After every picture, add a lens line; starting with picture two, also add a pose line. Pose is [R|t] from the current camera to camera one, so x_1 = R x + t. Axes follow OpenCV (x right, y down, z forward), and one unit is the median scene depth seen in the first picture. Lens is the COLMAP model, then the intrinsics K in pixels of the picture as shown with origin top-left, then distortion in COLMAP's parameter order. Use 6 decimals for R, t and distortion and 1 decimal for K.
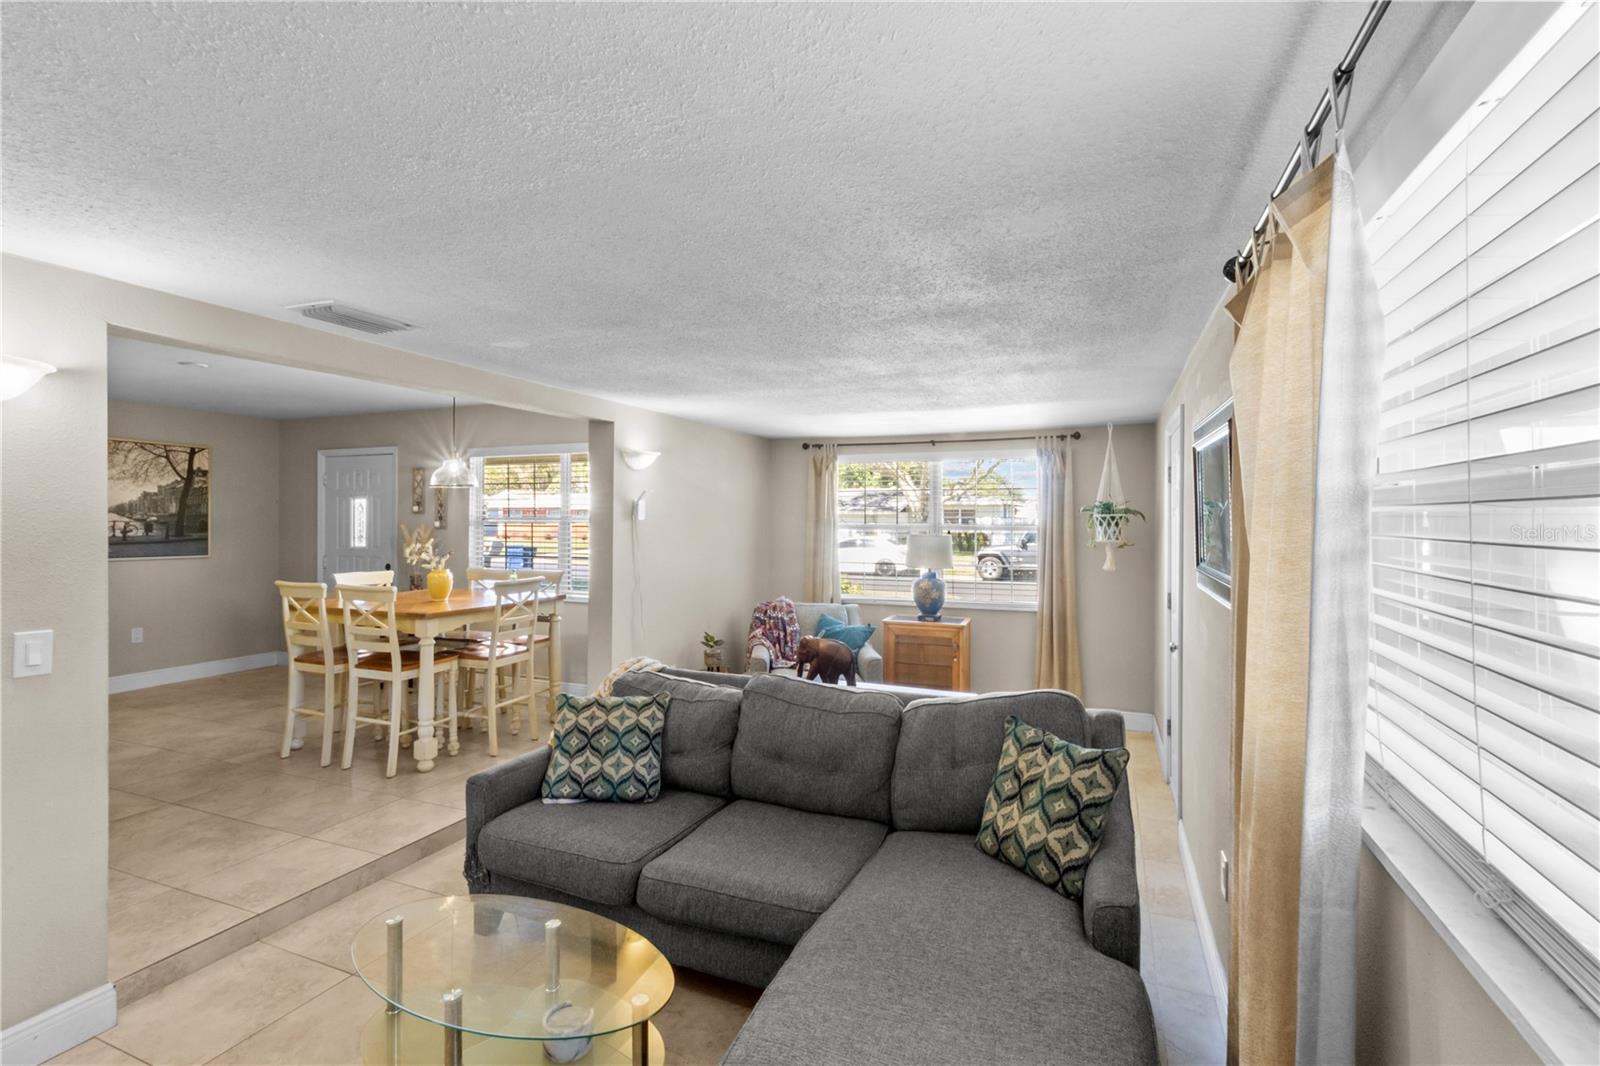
lens RADIAL K [[741.6, 0, 799.8], [0, 741.6, 520.3], [0, 0, 1]] dist [0.006942, -0.000810]
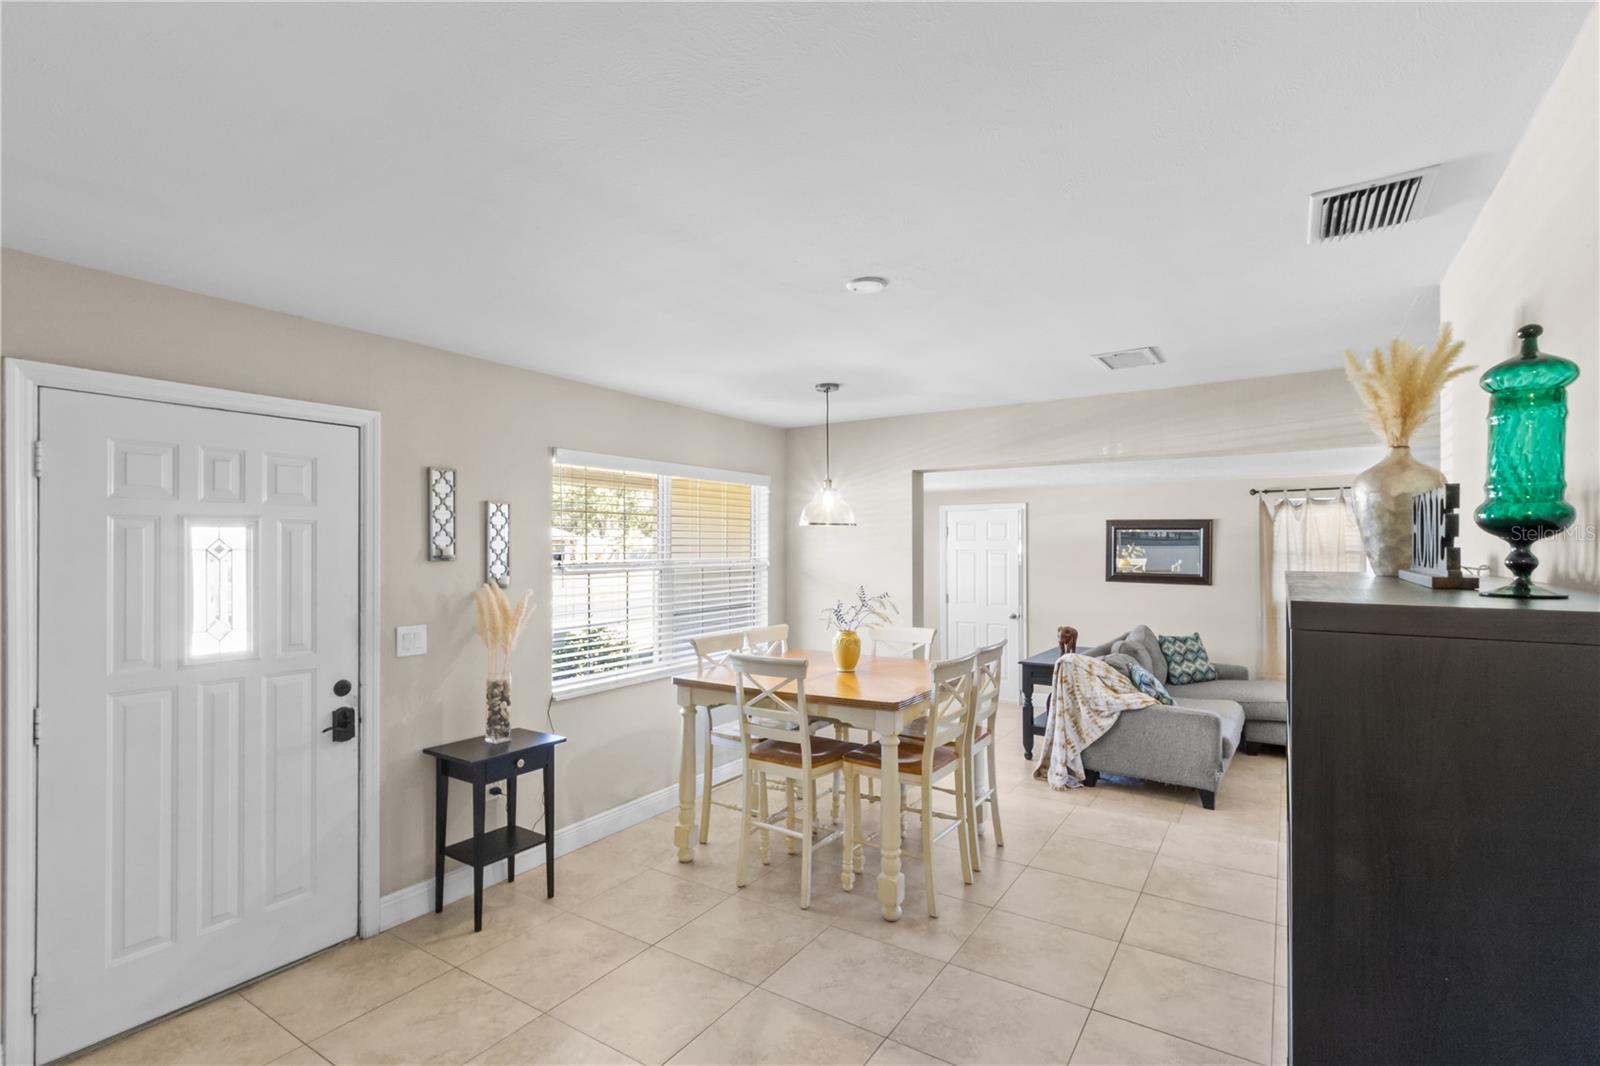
lens RADIAL K [[741.6, 0, 778.6], [0, 741.6, 541.3], [0, 0, 1]] dist [0.006942, -0.000810]
pose [[0.191100, -0.001530, 0.981569, -0.969198], [0.002026, 0.999997, 0.001164, -0.022781], [-0.981569, 0.001766, 0.191102, 0.697548]]
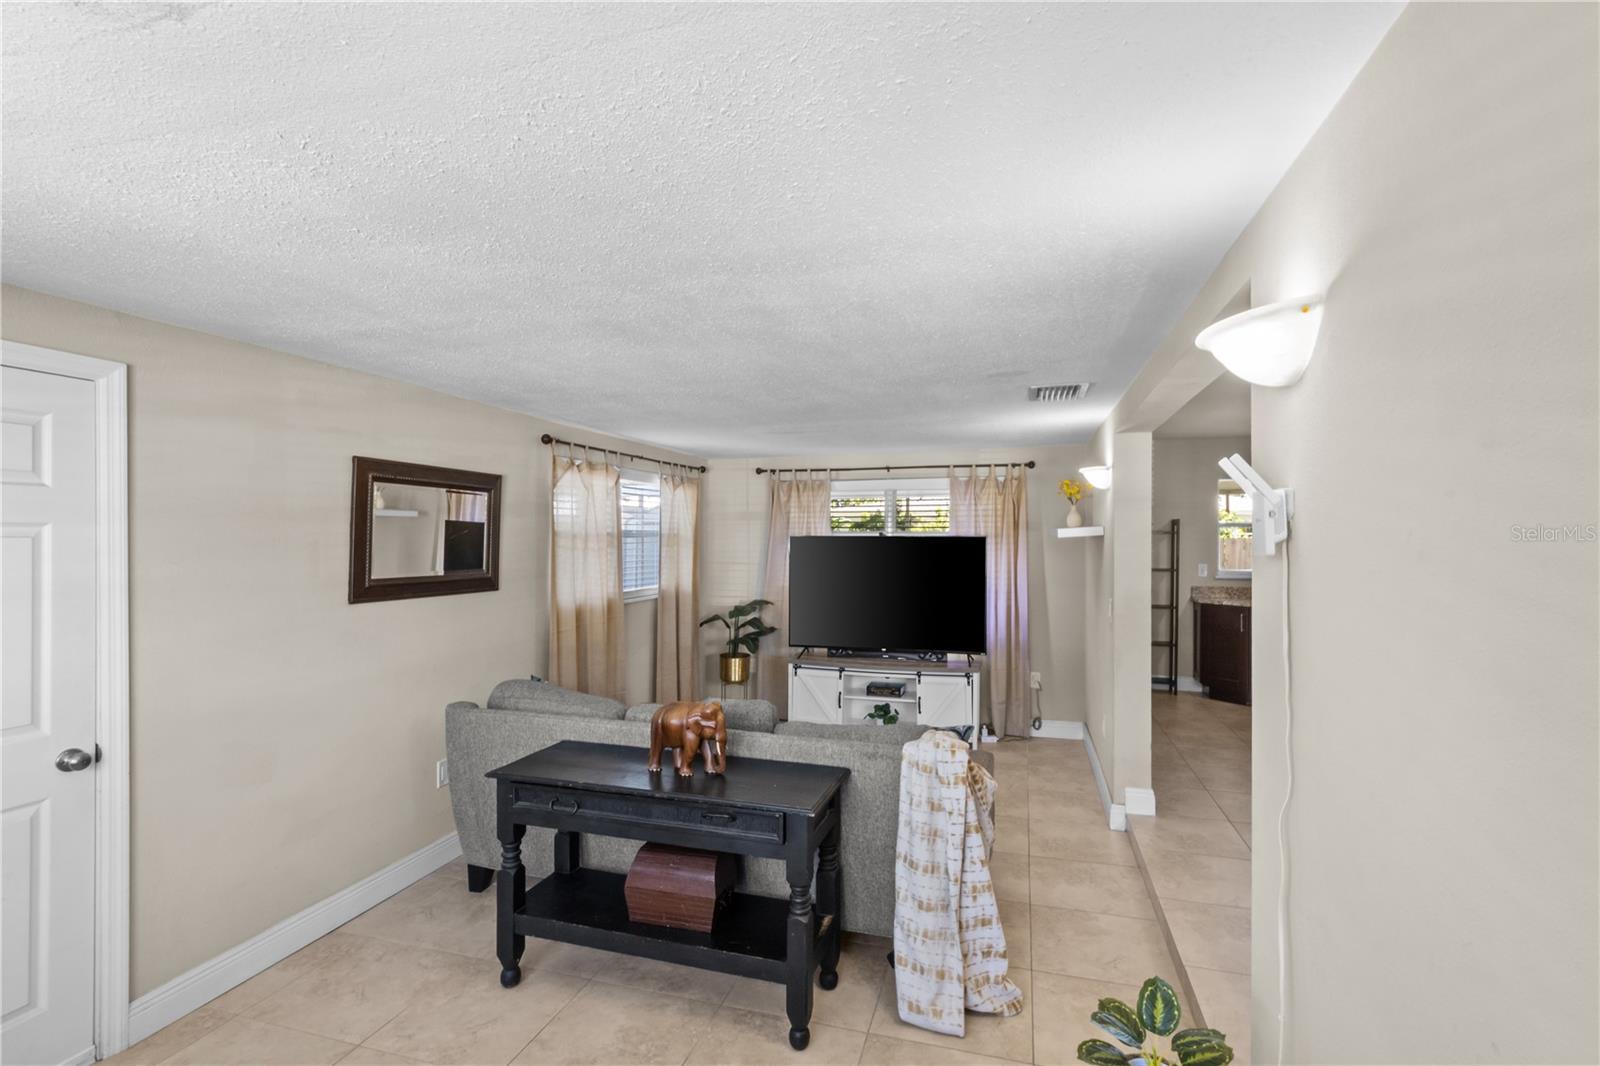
lens RADIAL K [[741.6, 0, 796.4], [0, 741.6, 532.8], [0, 0, 1]] dist [0.006942, -0.000810]
pose [[-0.993498, -0.013881, -0.113003, 0.027412], [-0.013286, 0.999894, -0.006022, -0.004010], [0.113074, -0.004481, -0.993576, 0.927942]]
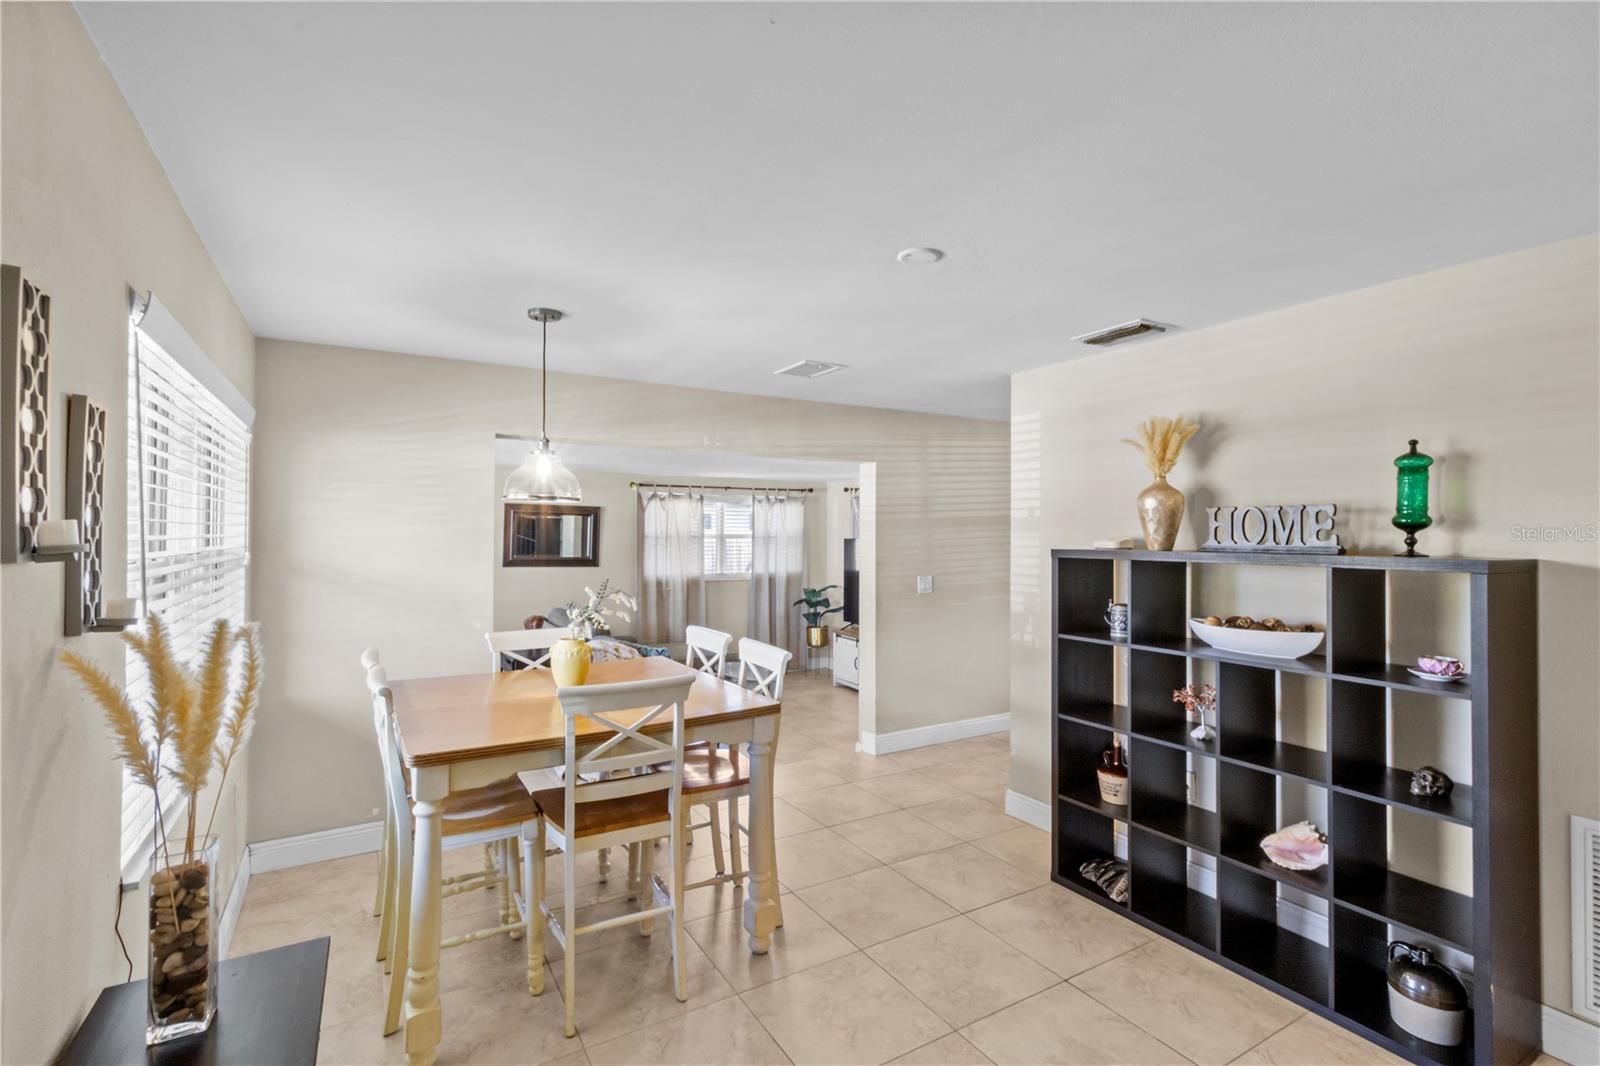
lens RADIAL K [[741.6, 0, 801.8], [0, 741.6, 523.0], [0, 0, 1]] dist [0.006942, -0.000810]
pose [[-0.805026, -0.005299, 0.593215, -0.757029], [-0.013463, 0.999866, -0.009339, -0.019185], [-0.593086, -0.015505, -0.804990, 1.047956]]
